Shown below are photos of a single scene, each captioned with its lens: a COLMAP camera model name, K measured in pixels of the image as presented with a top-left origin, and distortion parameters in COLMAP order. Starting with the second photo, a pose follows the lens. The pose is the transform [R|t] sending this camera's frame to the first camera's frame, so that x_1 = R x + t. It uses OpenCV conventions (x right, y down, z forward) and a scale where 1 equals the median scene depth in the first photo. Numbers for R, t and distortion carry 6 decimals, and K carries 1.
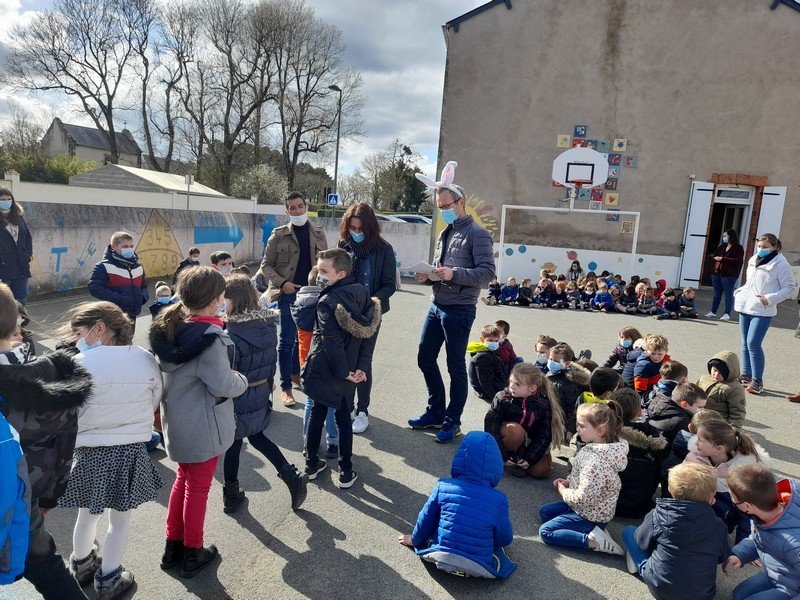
lens RADIAL K [[581.5, 0, 383.6], [0, 581.5, 302.2], [0, 0, 1]] dist [0.061926, -0.043121]
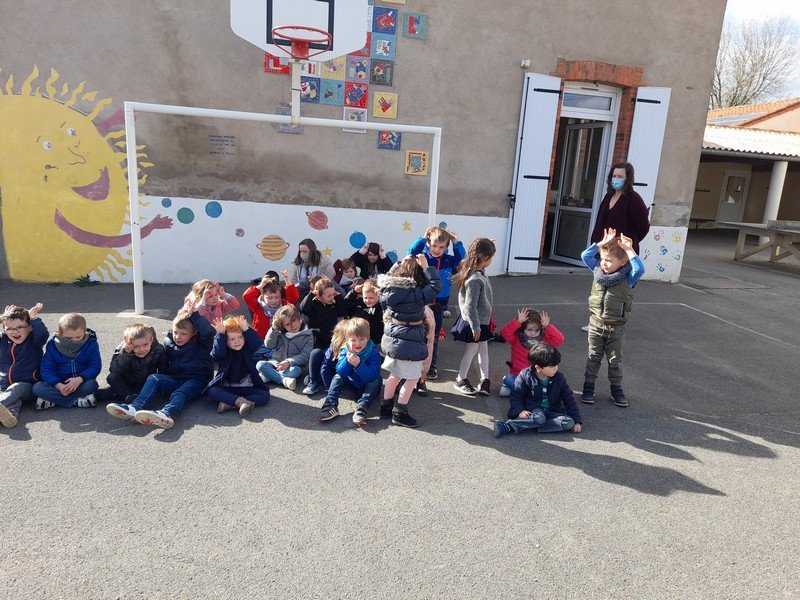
lens RADIAL K [[581.5, 0, 394.2], [0, 581.5, 275.0], [0, 0, 1]] dist [0.061926, -0.043121]
pose [[0.935550, -0.069214, 0.346346, 0.217679], [0.051753, 0.996890, 0.059425, -0.062189], [-0.349382, -0.037671, 0.936223, 0.536933]]
